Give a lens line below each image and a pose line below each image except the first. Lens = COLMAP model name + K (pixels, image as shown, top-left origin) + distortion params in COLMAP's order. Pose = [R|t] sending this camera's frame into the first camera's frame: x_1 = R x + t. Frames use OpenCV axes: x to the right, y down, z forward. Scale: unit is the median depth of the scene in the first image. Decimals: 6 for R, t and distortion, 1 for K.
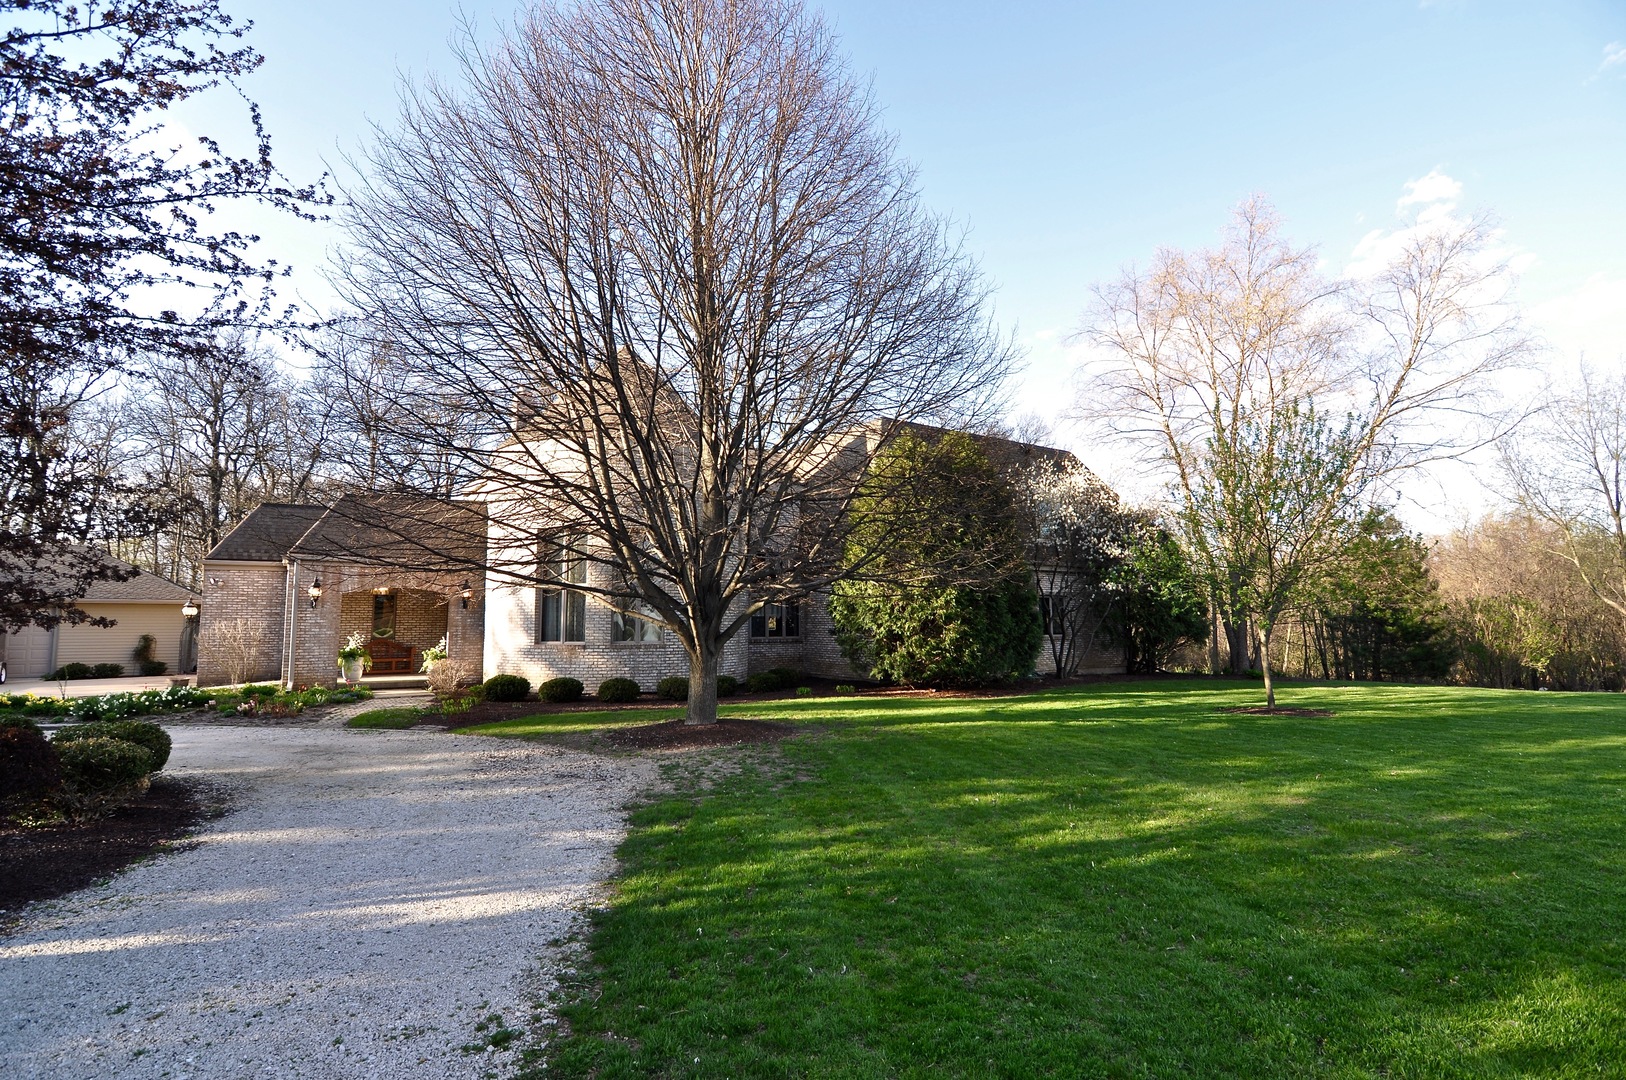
lens RADIAL K [[776.6, 0, 797.2], [0, 776.6, 549.4], [0, 0, 1]] dist [-0.016185, -0.001274]
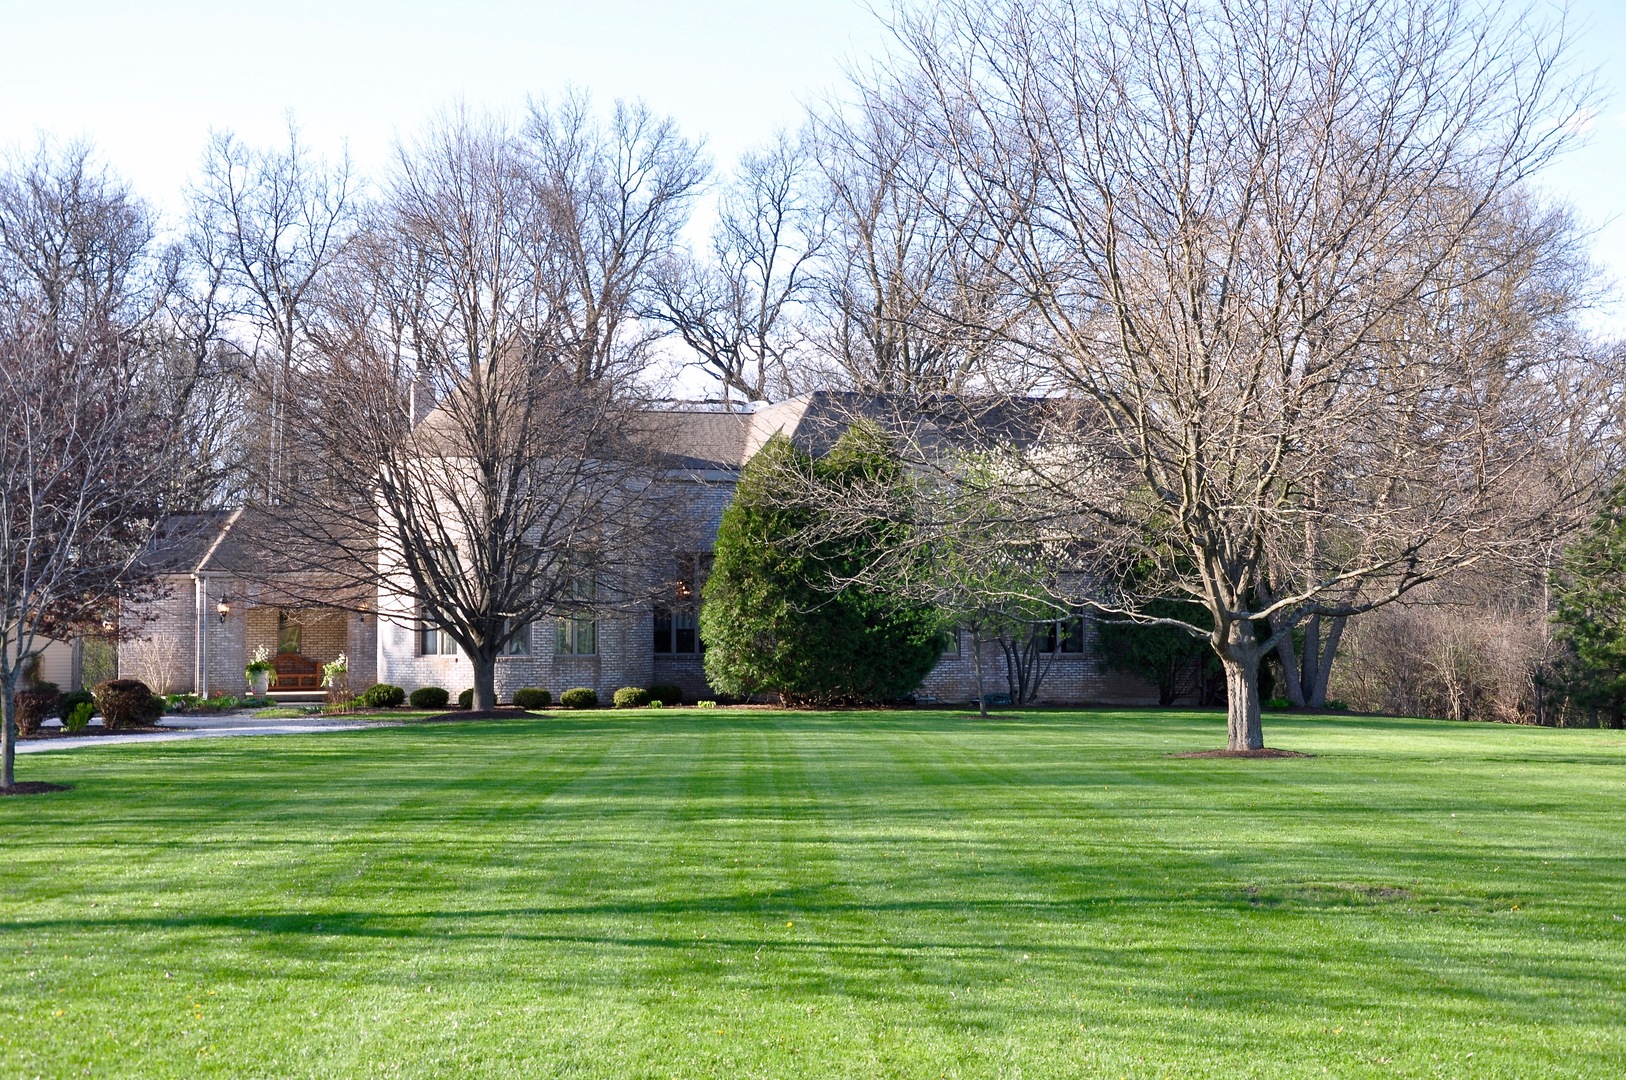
lens RADIAL K [[2291.3, 0, 811.0], [0, 2291.3, 538.2], [0, 0, 1]] dist [0.129068, 0.000000]
pose [[0.957396, -0.009742, -0.288615, 0.949859], [0.026083, 0.998263, 0.052825, -0.167438], [0.287599, -0.058103, 0.955987, -1.603864]]
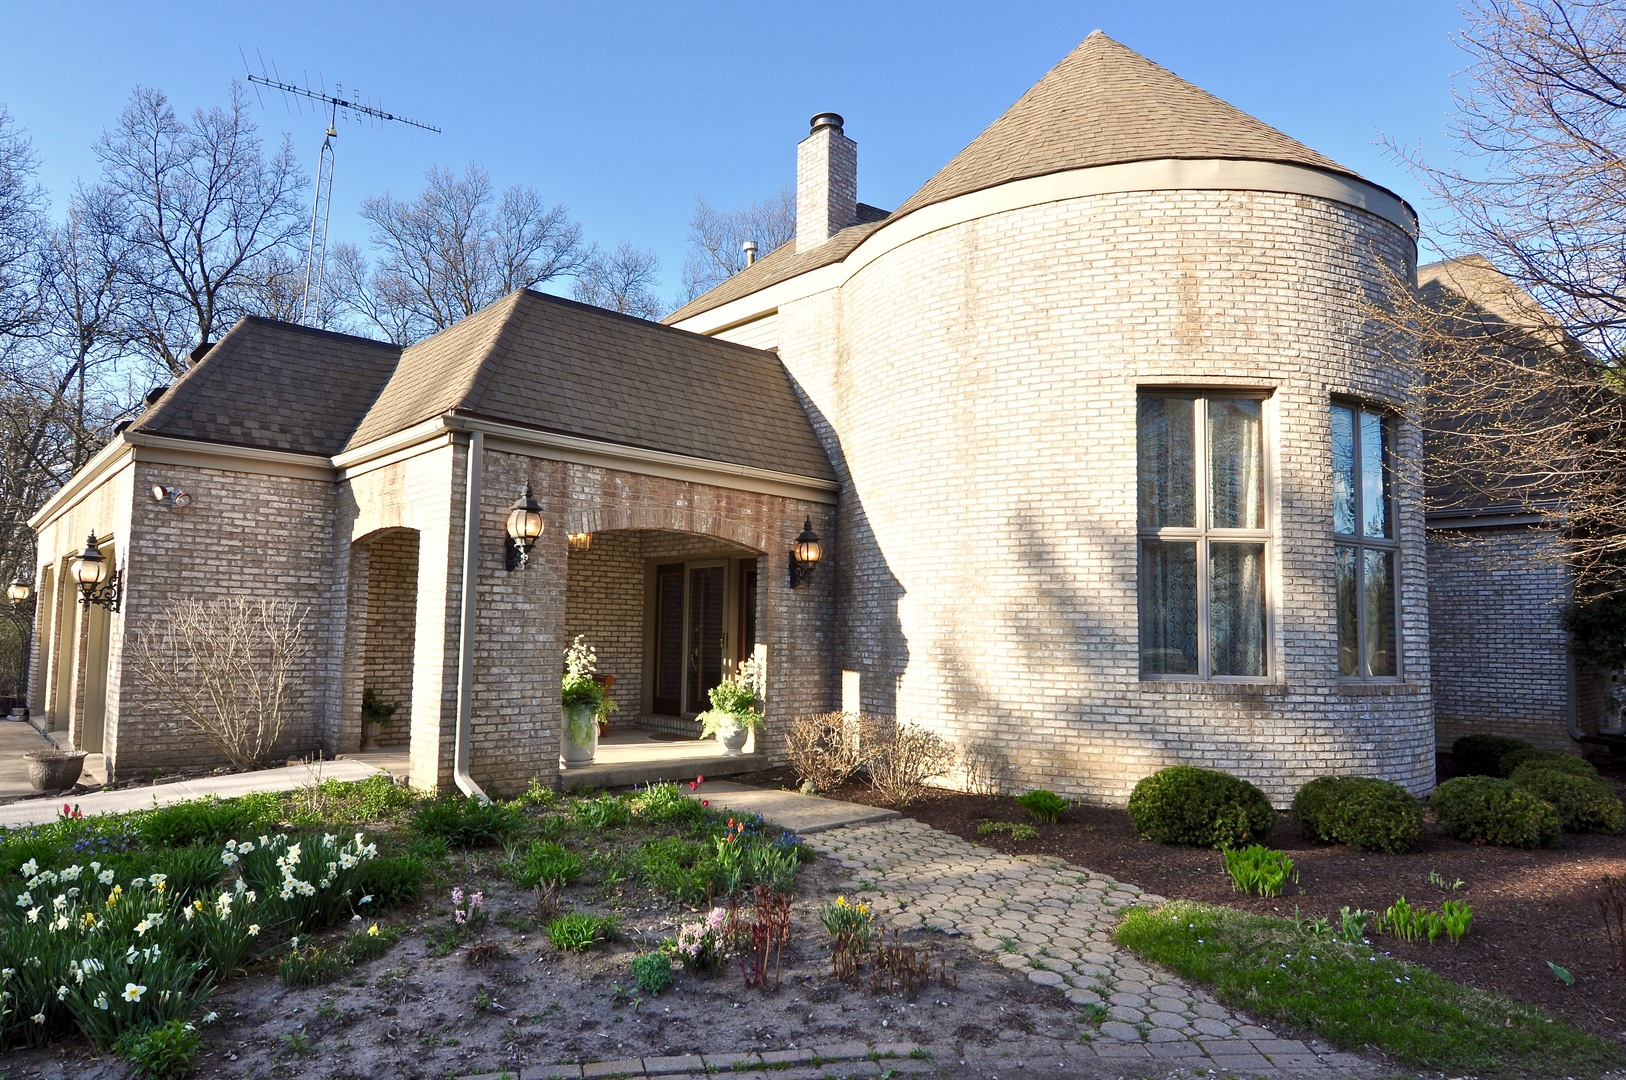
lens RADIAL K [[975.2, 0, 763.4], [0, 975.2, 551.2], [0, 0, 1]] dist [-0.006448, 0.000081]
pose [[0.991412, 0.032879, 0.126571, -0.520788], [-0.034075, 0.999393, 0.007294, 0.054701], [-0.126255, -0.011545, 0.991931, 0.490634]]
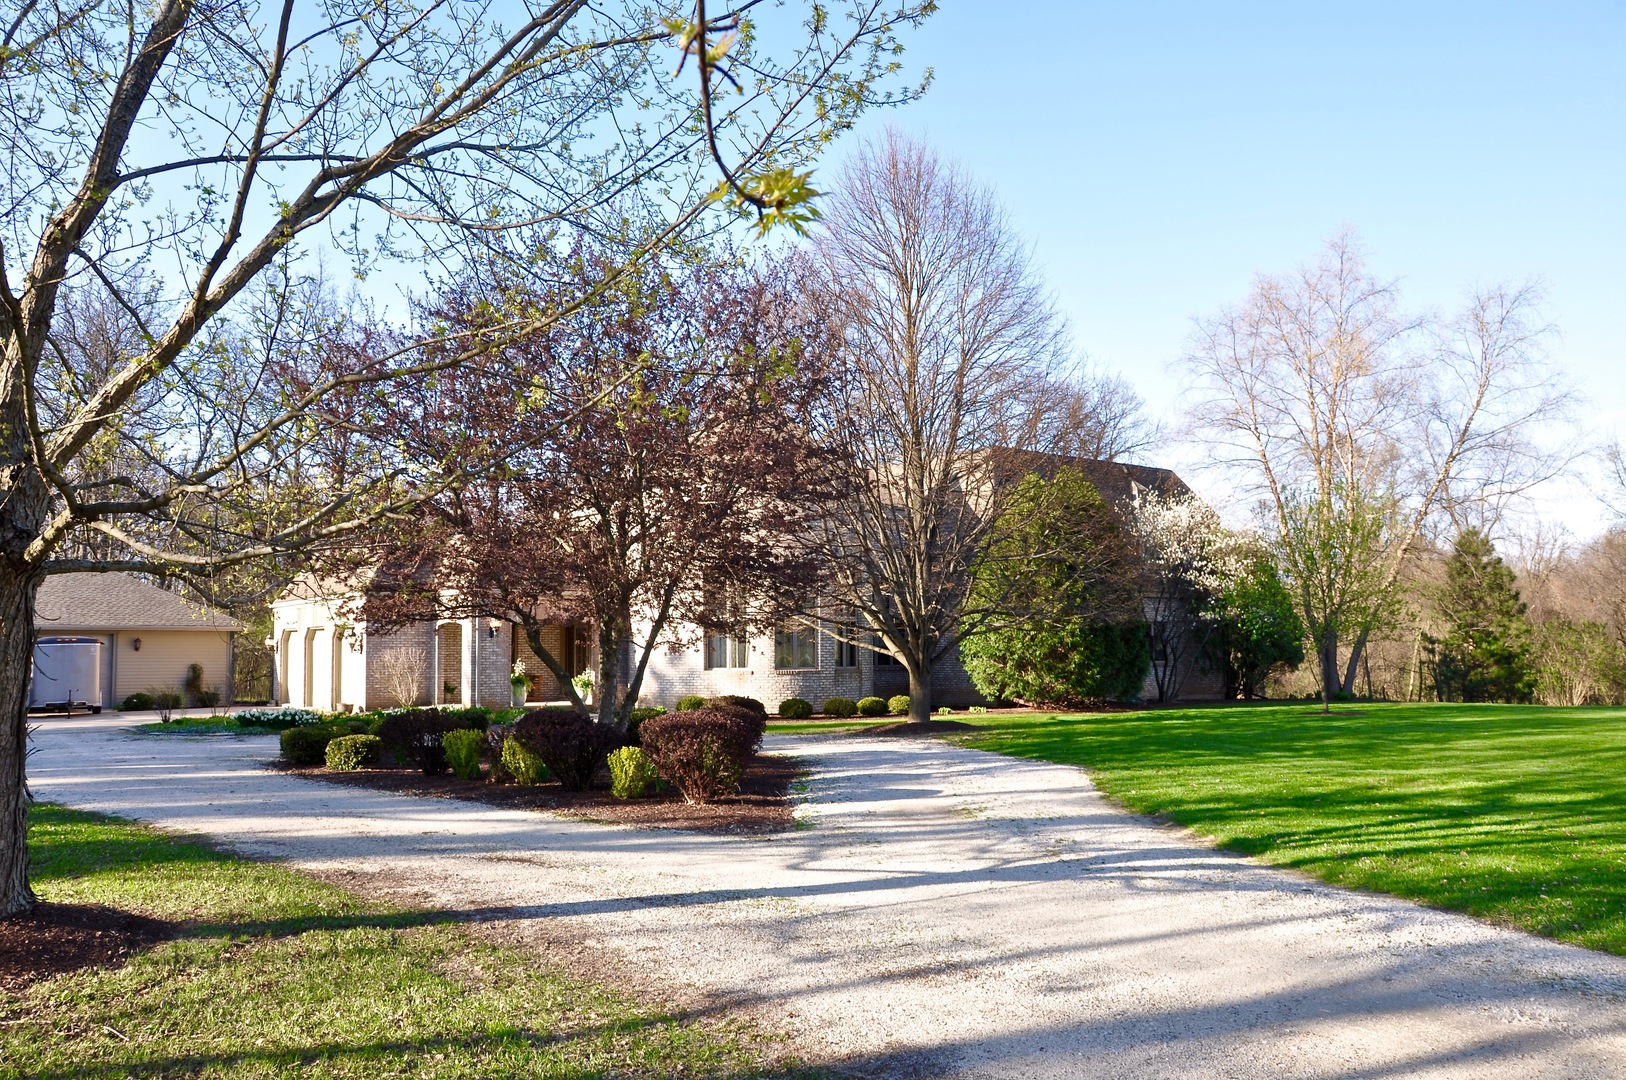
lens RADIAL K [[1250.8, 0, 818.2], [0, 1250.8, 535.8], [0, 0, 1]] dist [-0.109483, 0.007770]
pose [[0.997691, 0.002854, 0.067850, -0.264916], [-0.002995, 0.999994, 0.001980, -0.065997], [-0.067844, -0.002178, 0.997694, -0.702569]]
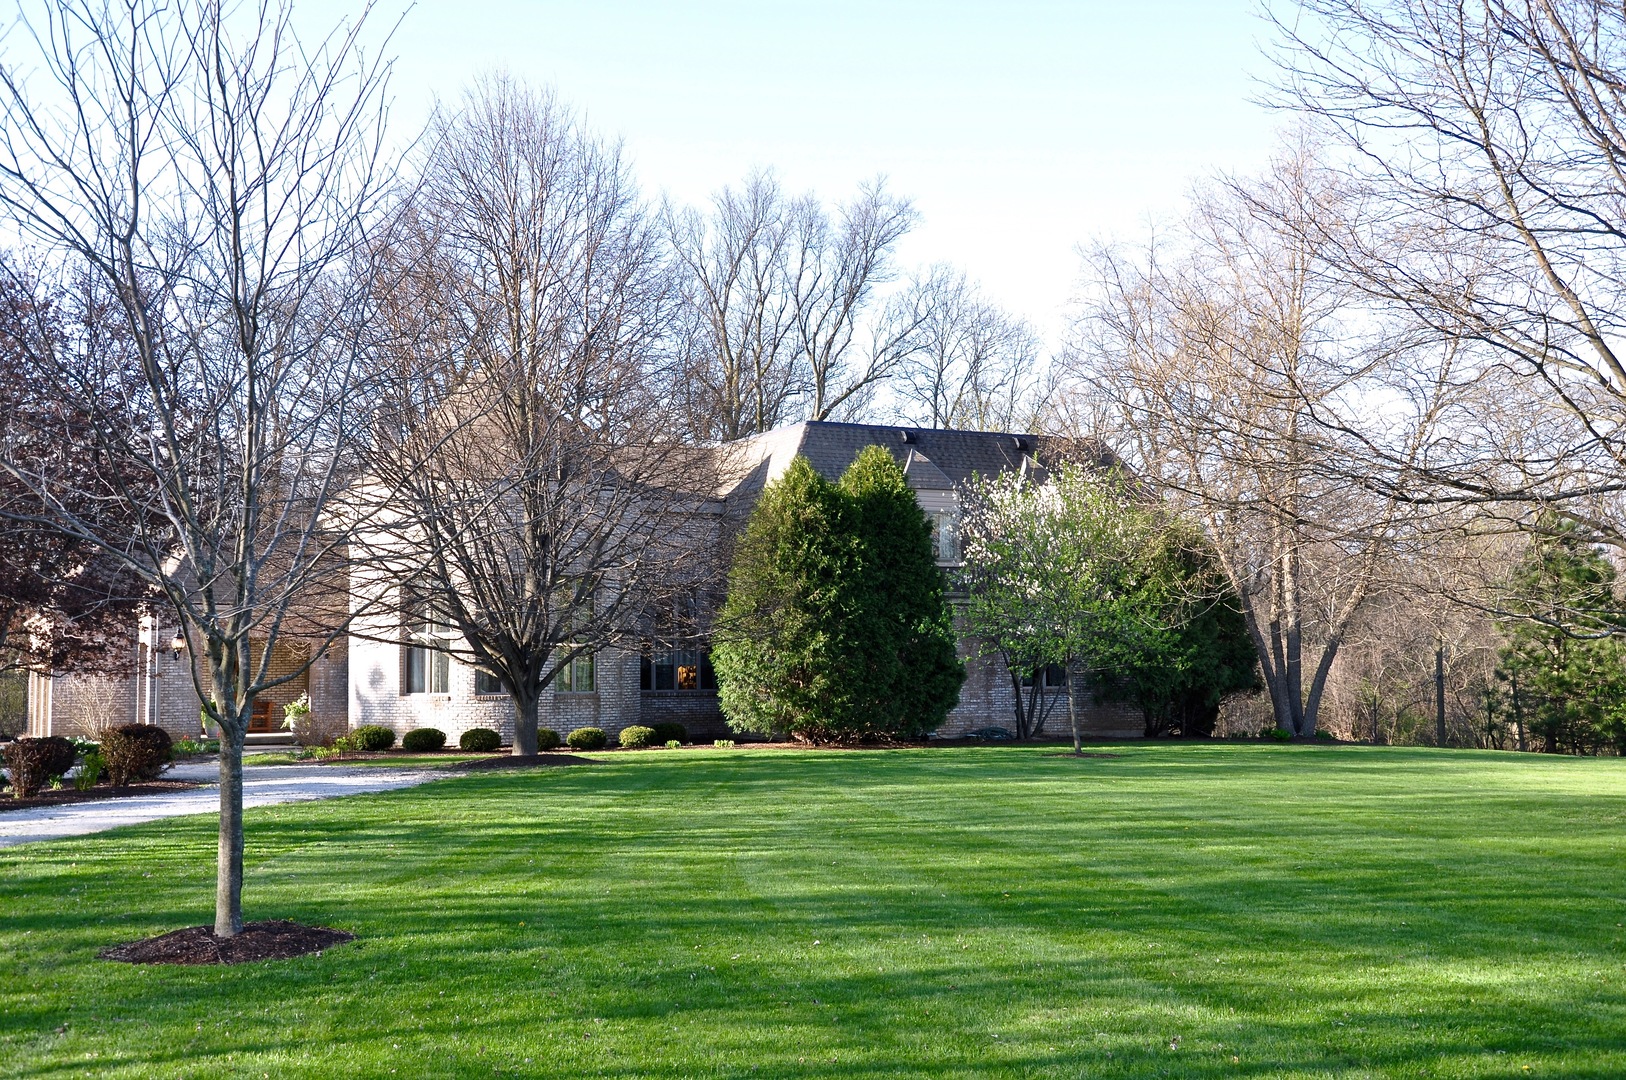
lens RADIAL K [[1800.4, 0, 814.5], [0, 1800.4, 540.0], [0, 0, 1]] dist [0.018879, 0.000000]
pose [[0.992575, -0.013410, -0.120890, 0.397391], [0.015945, 0.999672, 0.020022, -0.096787], [0.120582, -0.021801, 0.992464, -1.032660]]
